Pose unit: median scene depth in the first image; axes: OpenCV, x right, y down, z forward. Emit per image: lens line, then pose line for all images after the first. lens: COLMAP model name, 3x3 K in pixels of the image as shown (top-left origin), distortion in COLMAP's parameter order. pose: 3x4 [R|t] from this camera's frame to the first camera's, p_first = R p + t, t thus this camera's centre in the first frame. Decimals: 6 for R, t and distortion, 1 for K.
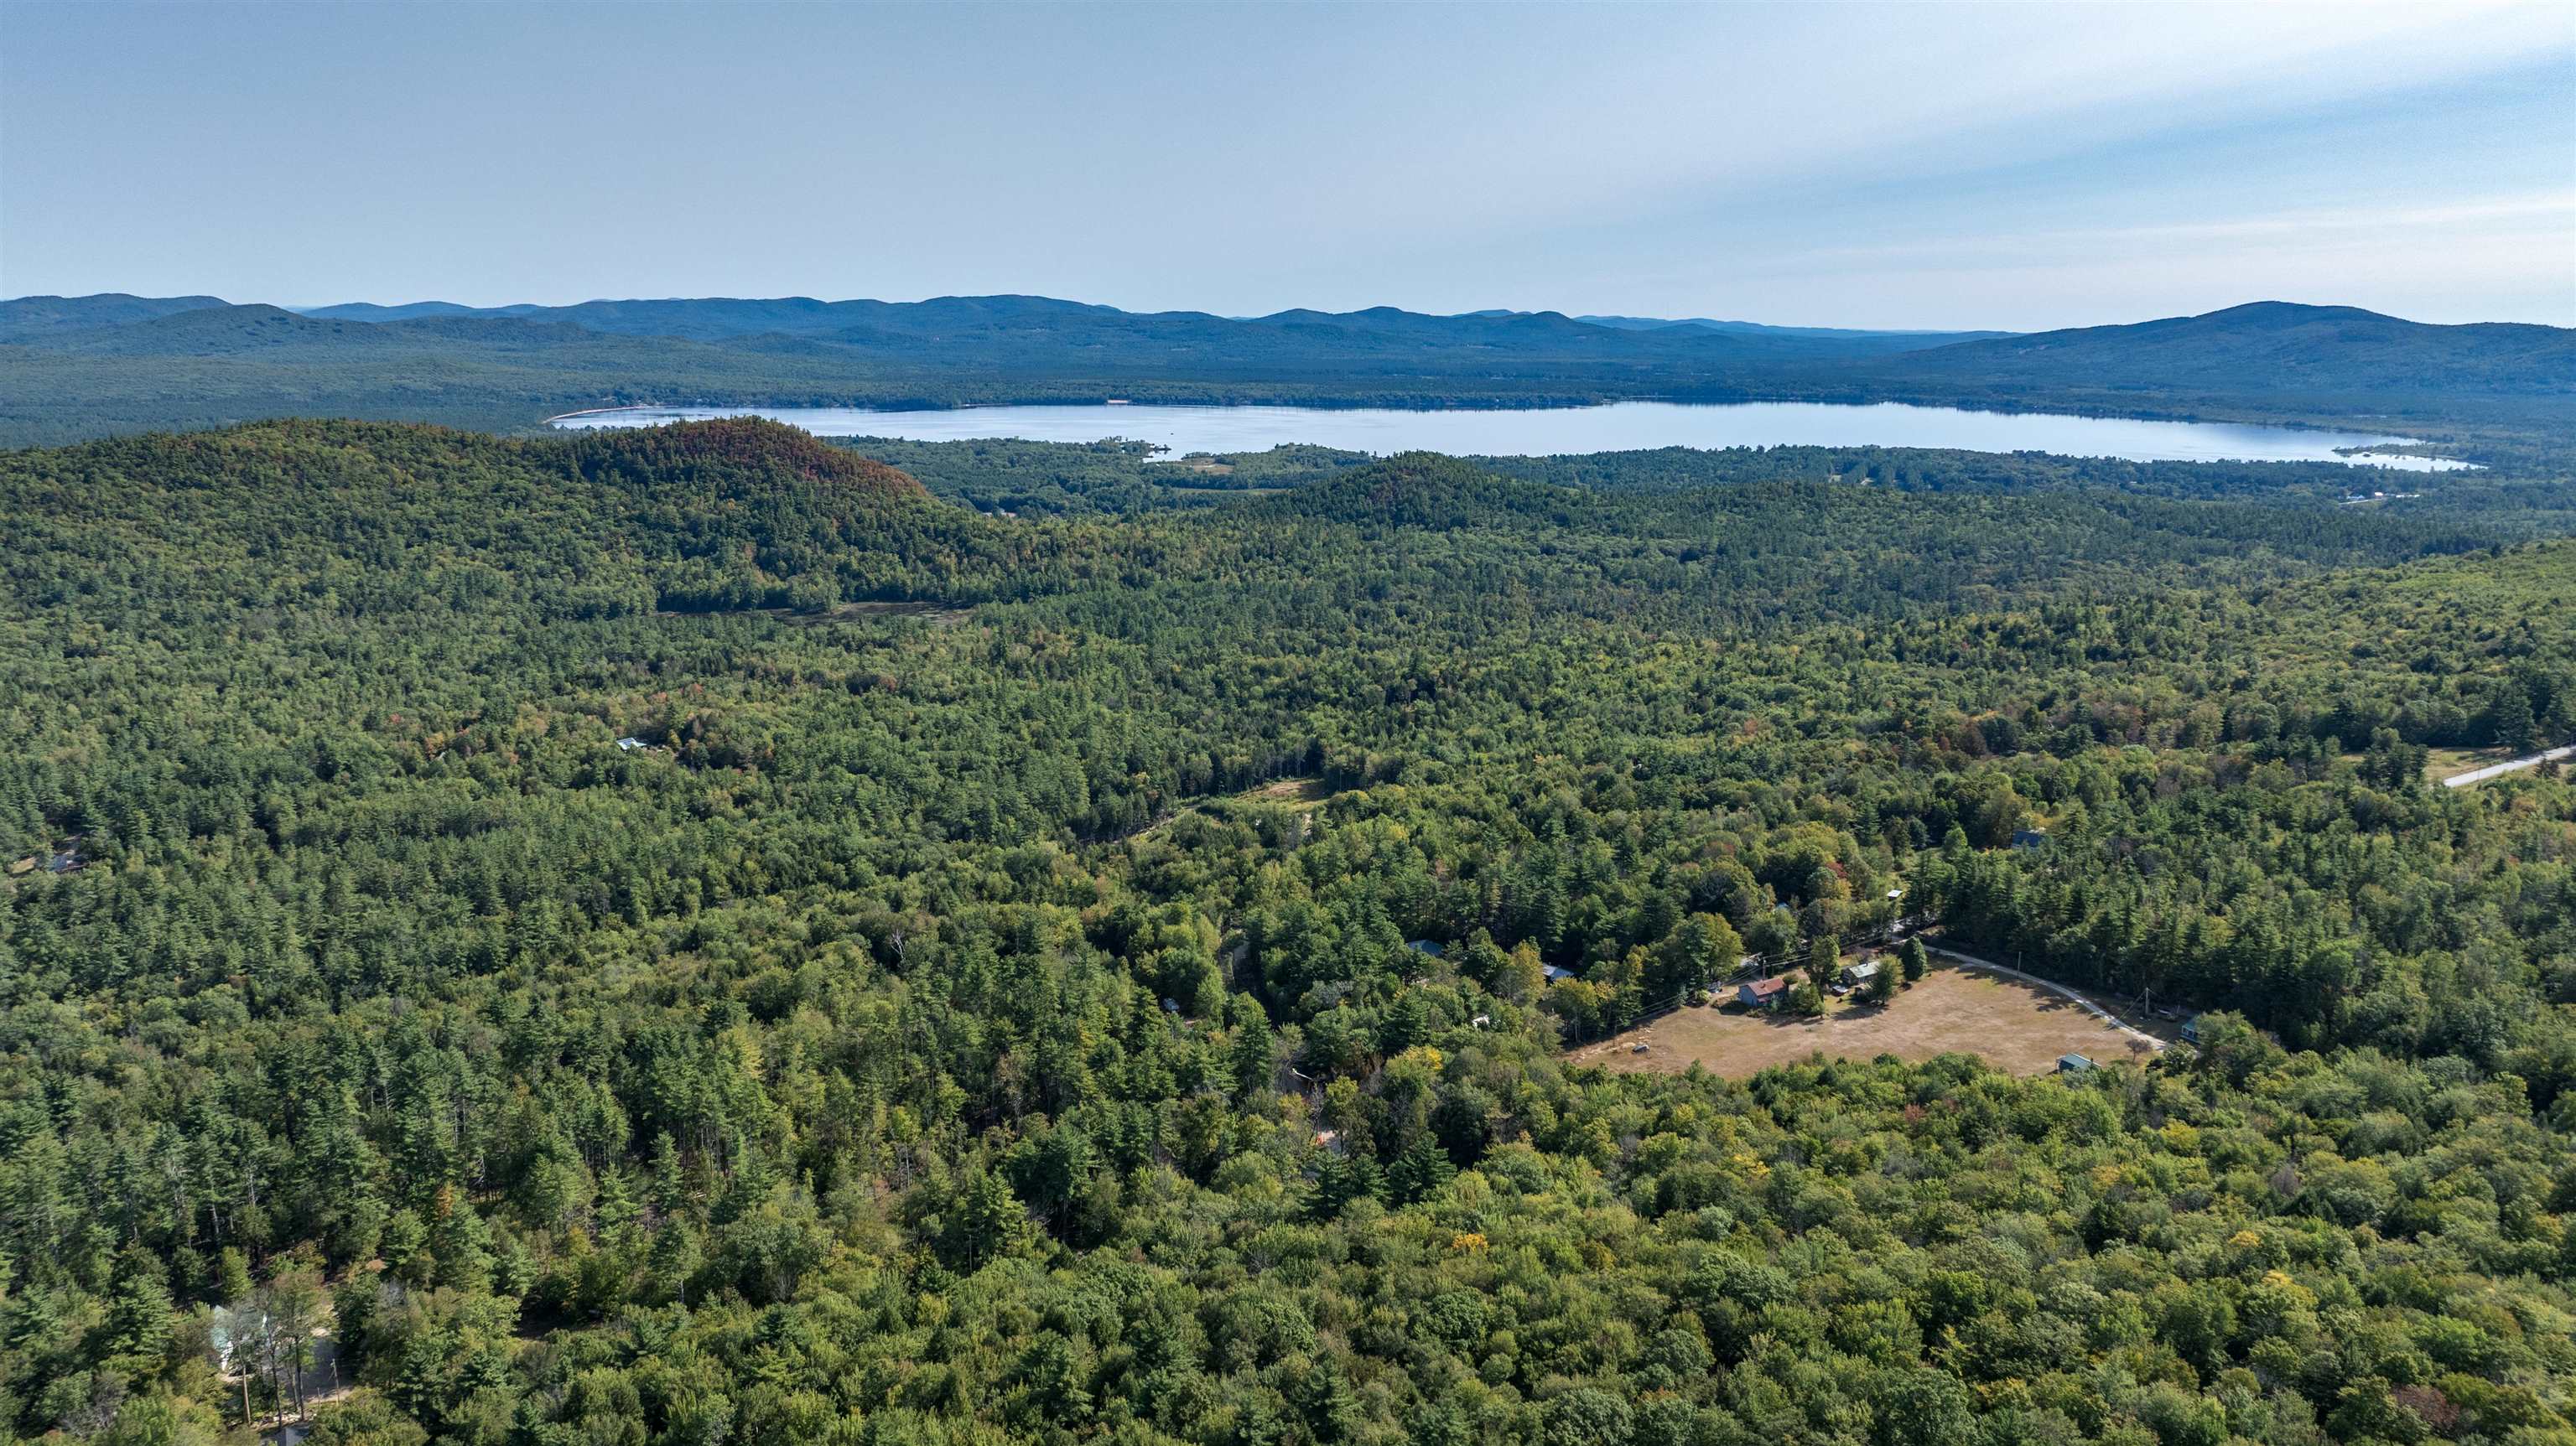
lens RADIAL K [[1811.0, 0, 1296.5], [0, 1811.0, 724.2], [0, 0, 1]] dist [-0.026003, 0.015256]
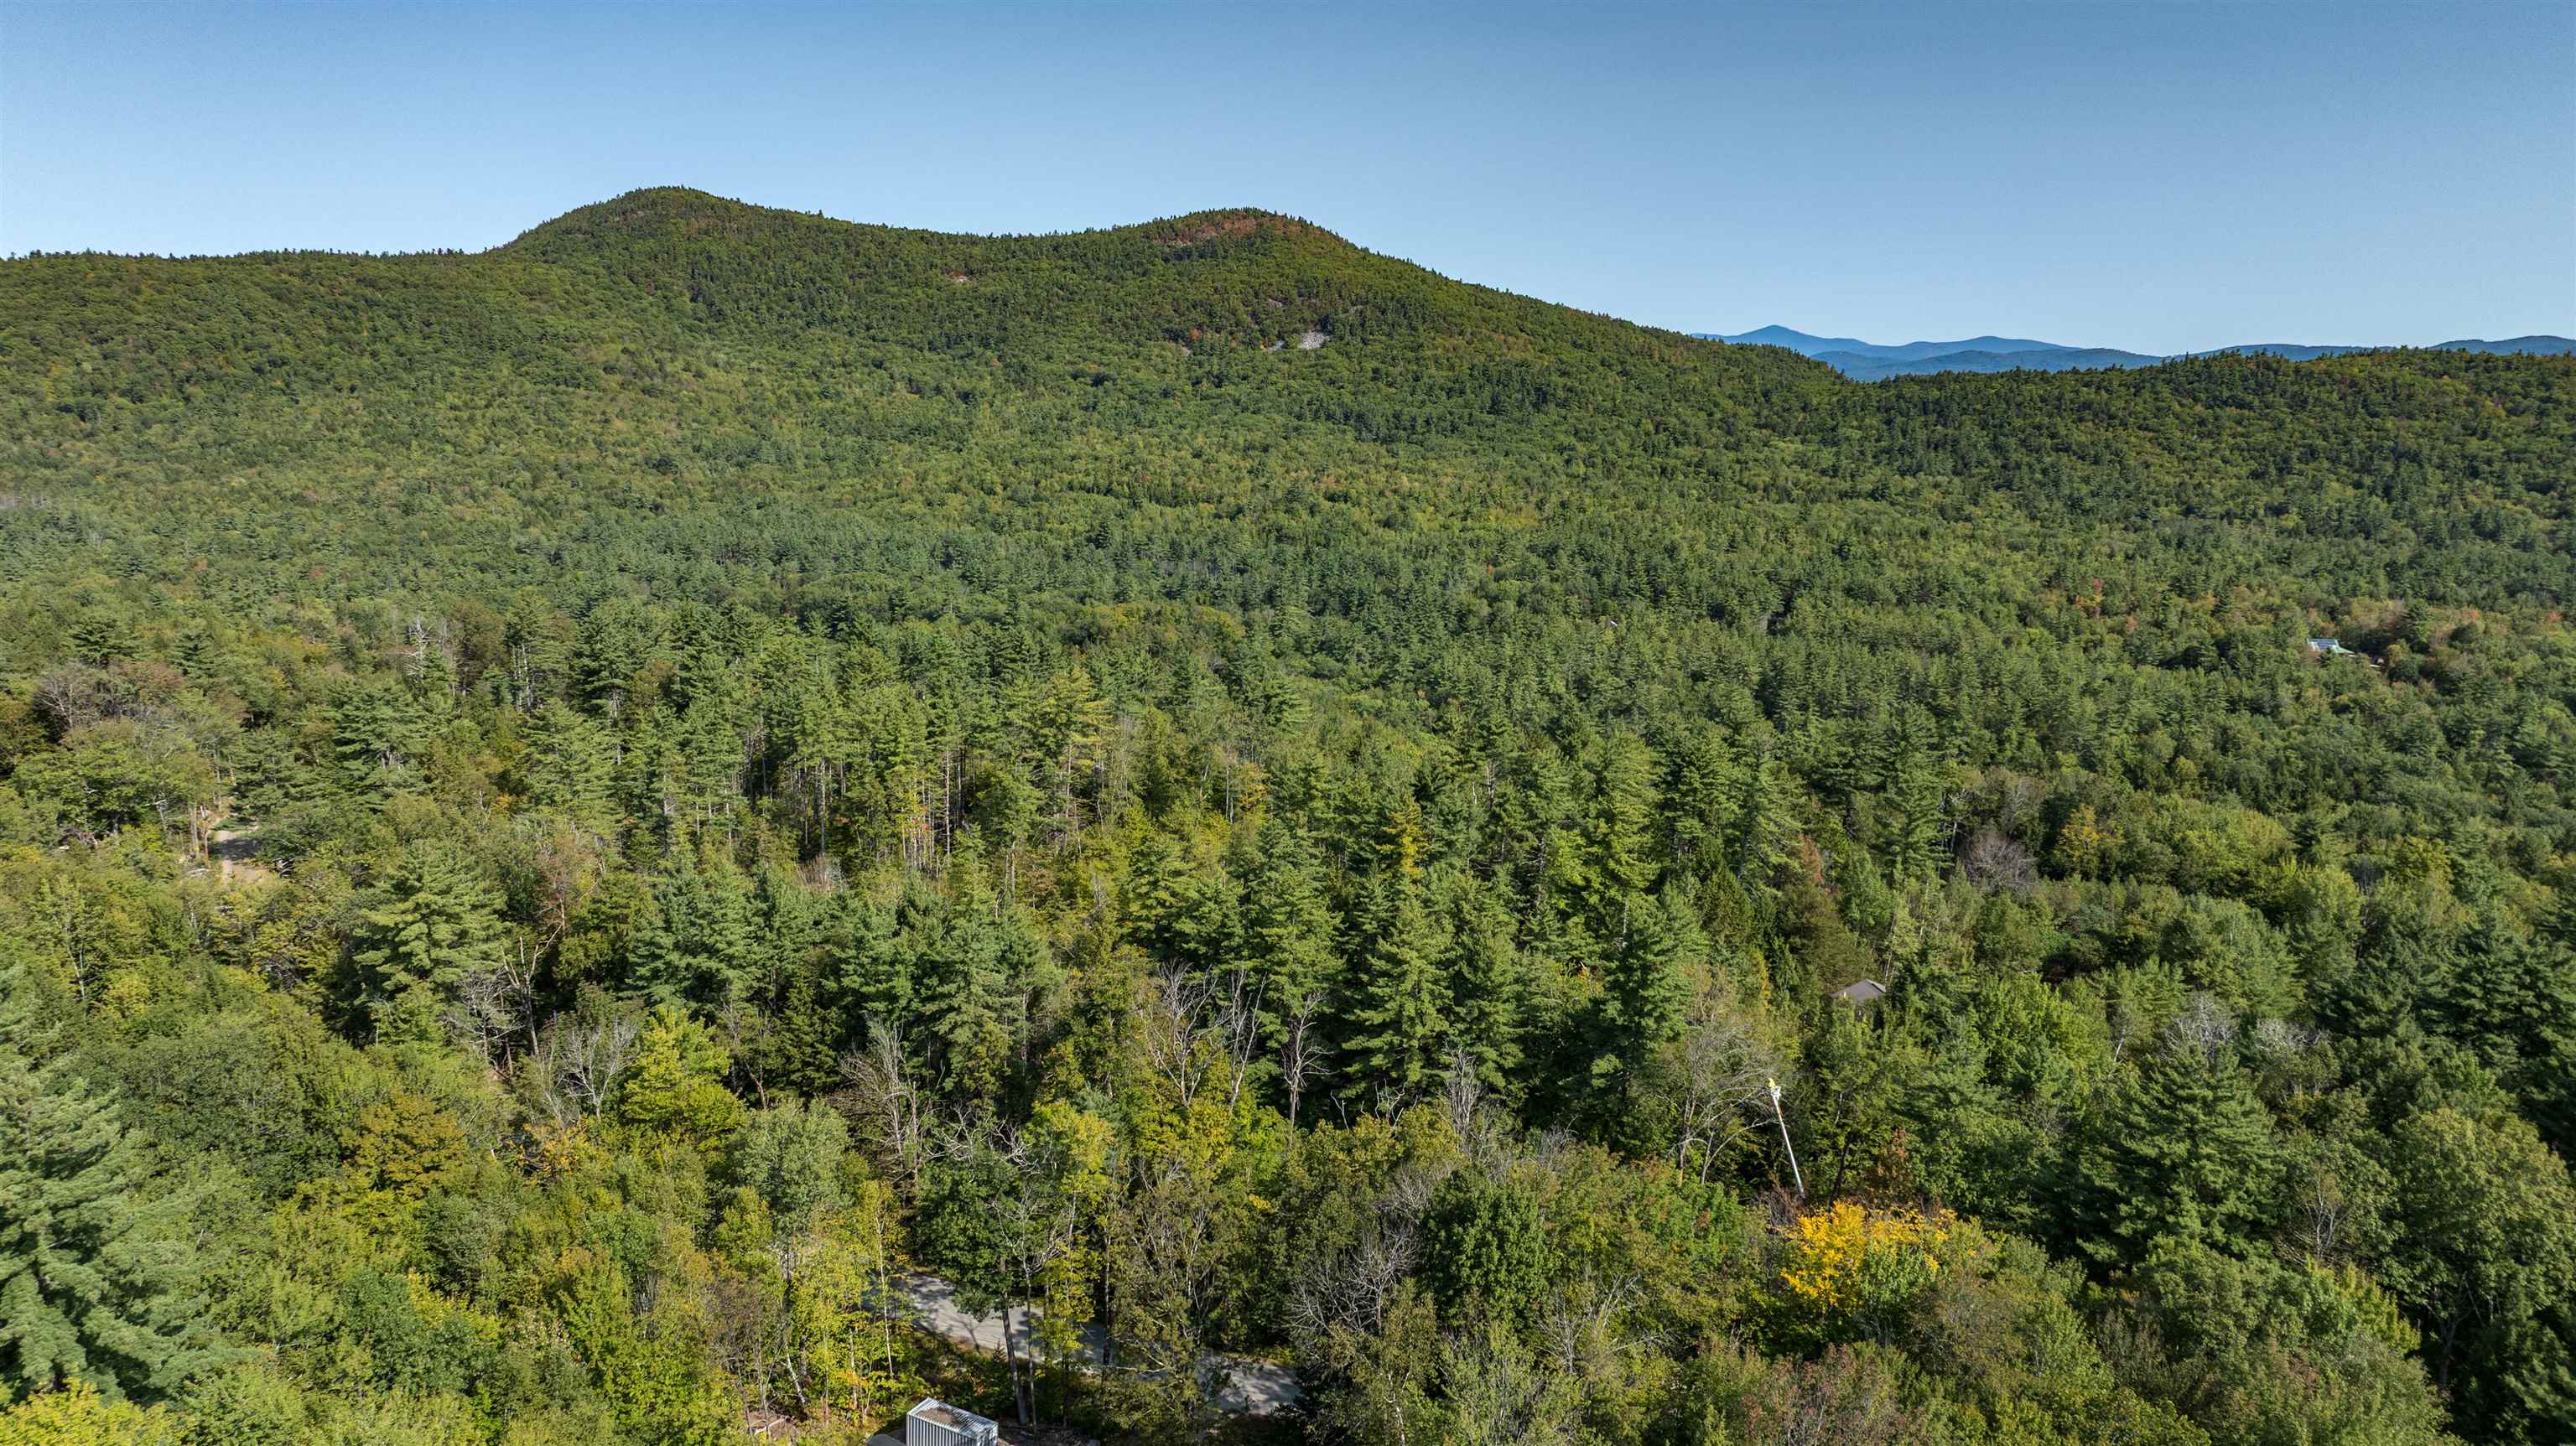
lens RADIAL K [[1811.0, 0, 1293.1], [0, 1811.0, 716.1], [0, 0, 1]] dist [-0.026003, 0.015256]
pose [[0.376645, 0.170665, -0.910501, 0.063360], [-0.205890, 0.973721, 0.097345, 0.029918], [0.903188, 0.150799, 0.401885, 0.221798]]
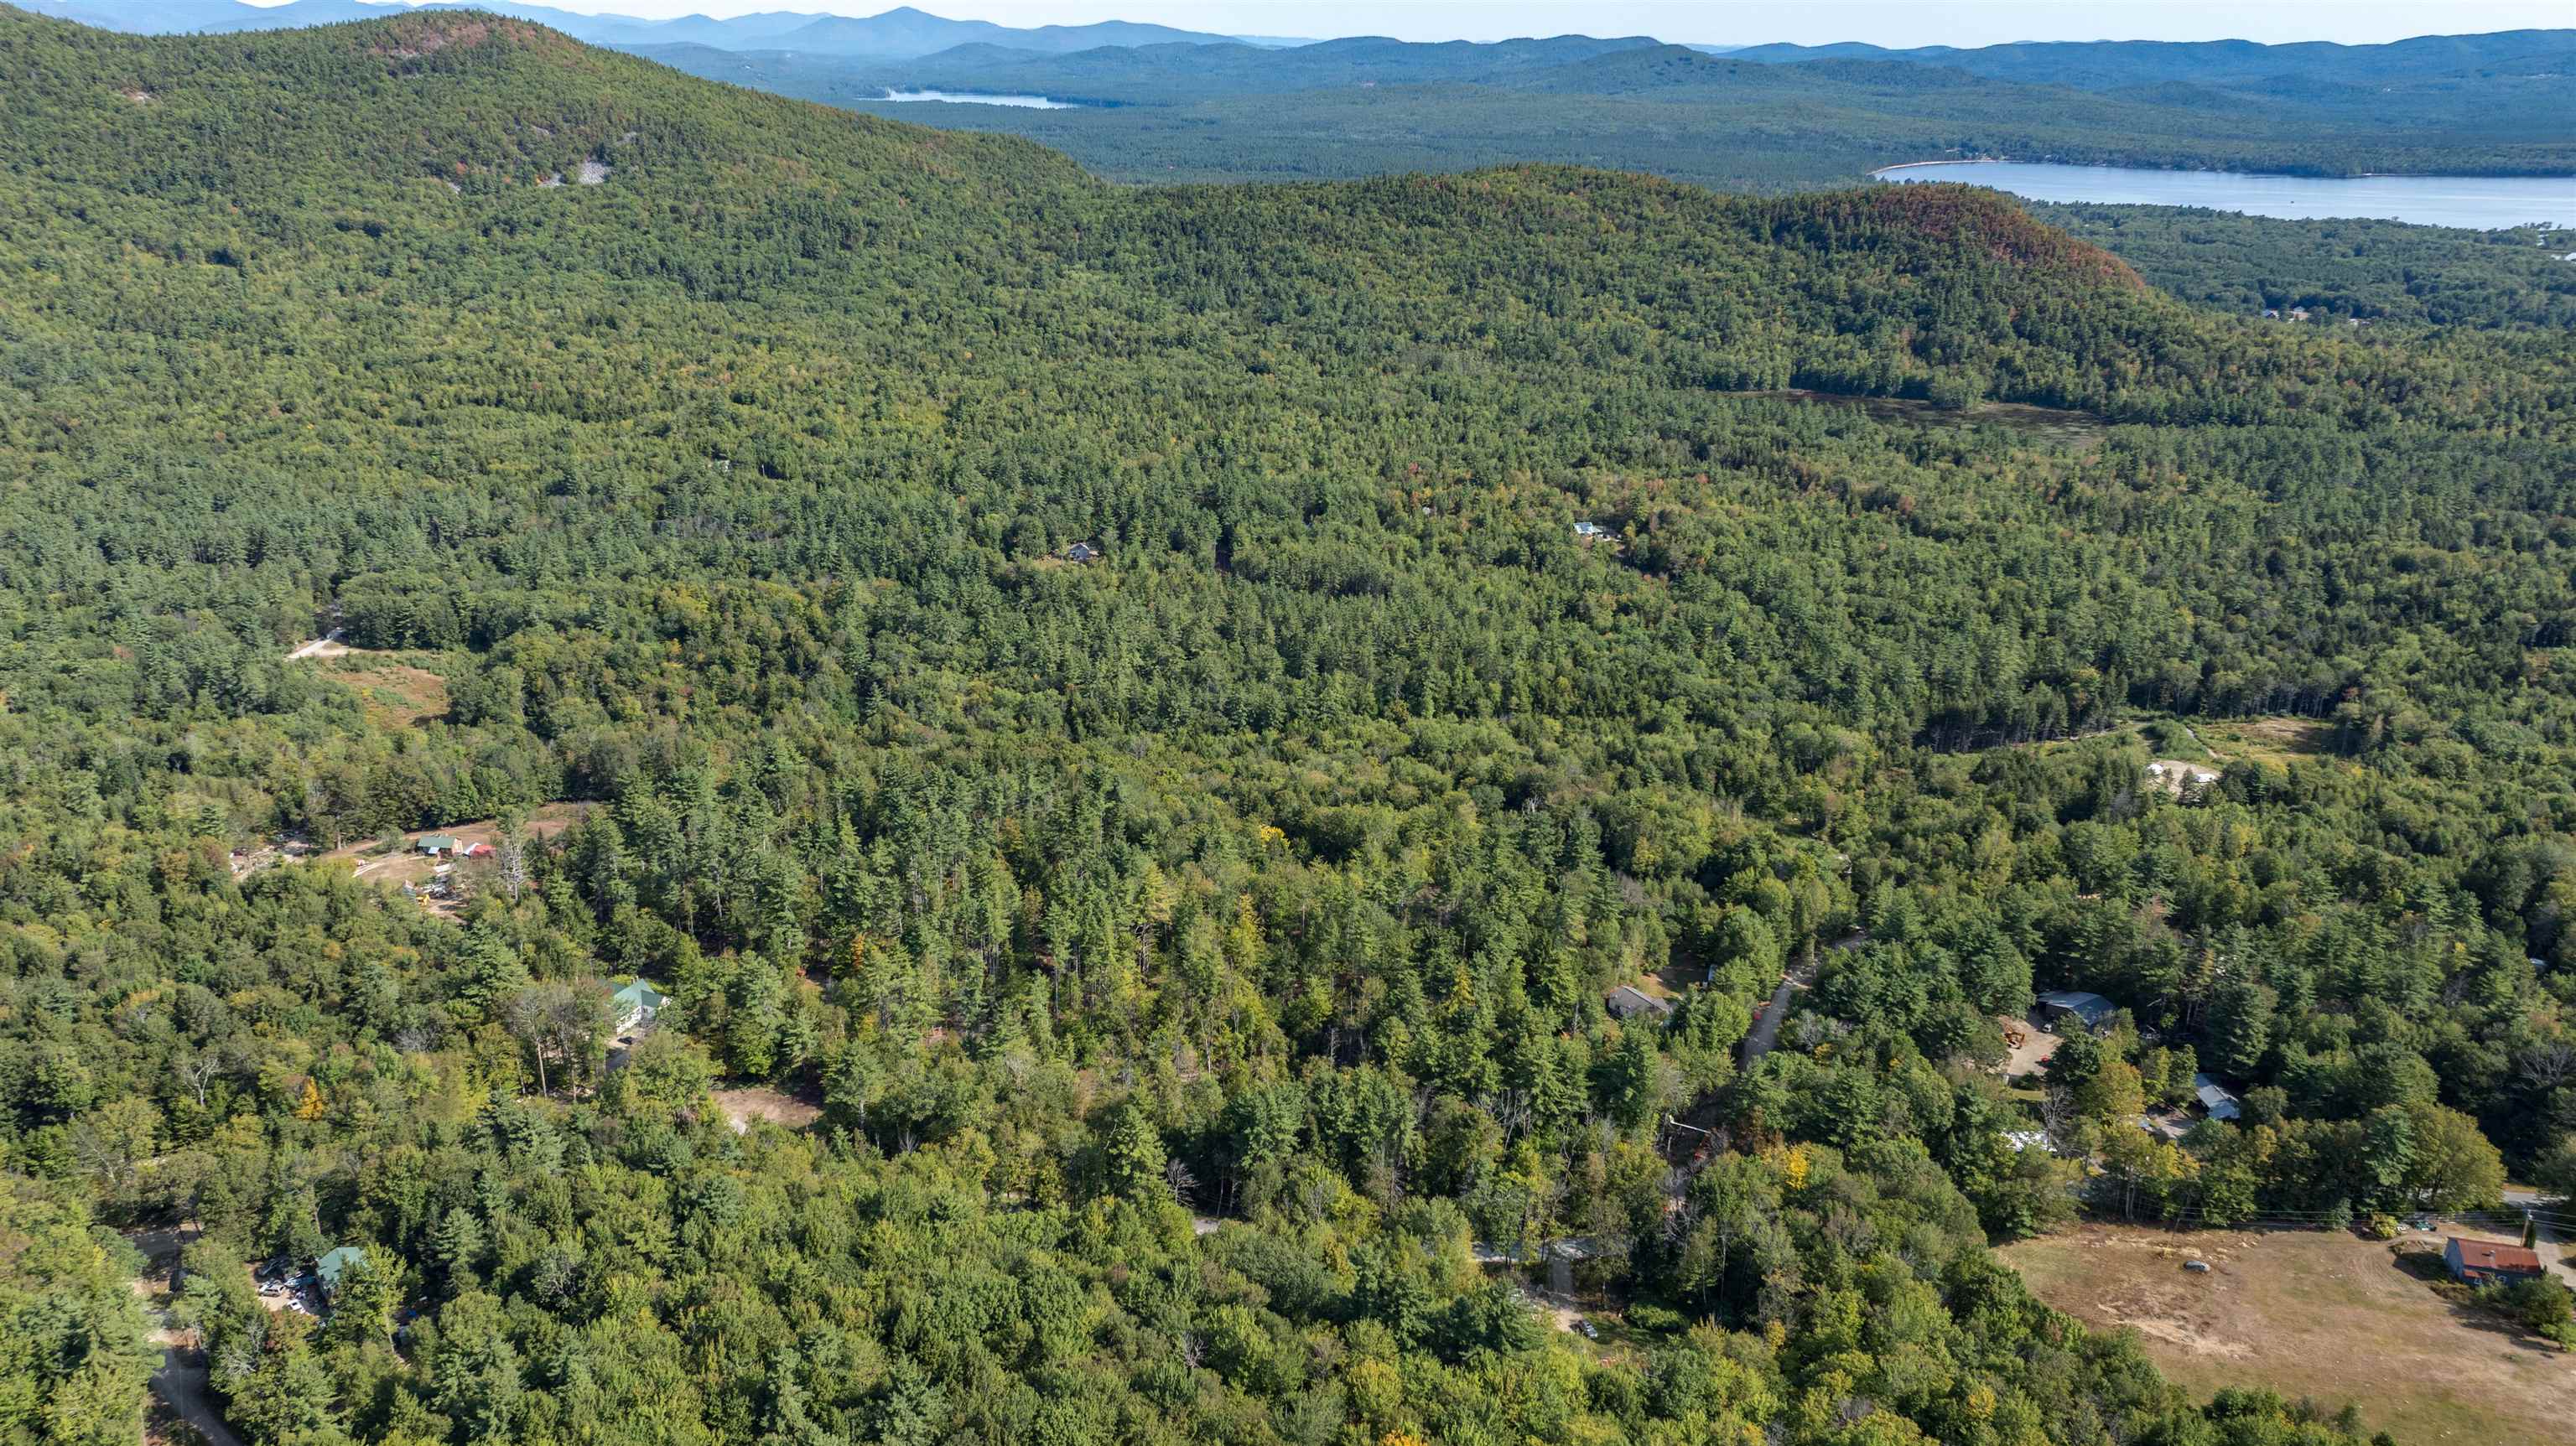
lens RADIAL K [[1811.0, 0, 1288.4], [0, 1811.0, 724.7], [0, 0, 1]] dist [-0.026003, 0.015256]
pose [[0.745177, 0.232143, -0.625156, 0.089518], [-0.147325, 0.971598, 0.185181, -0.025787], [0.650389, -0.045891, 0.758214, 0.082717]]
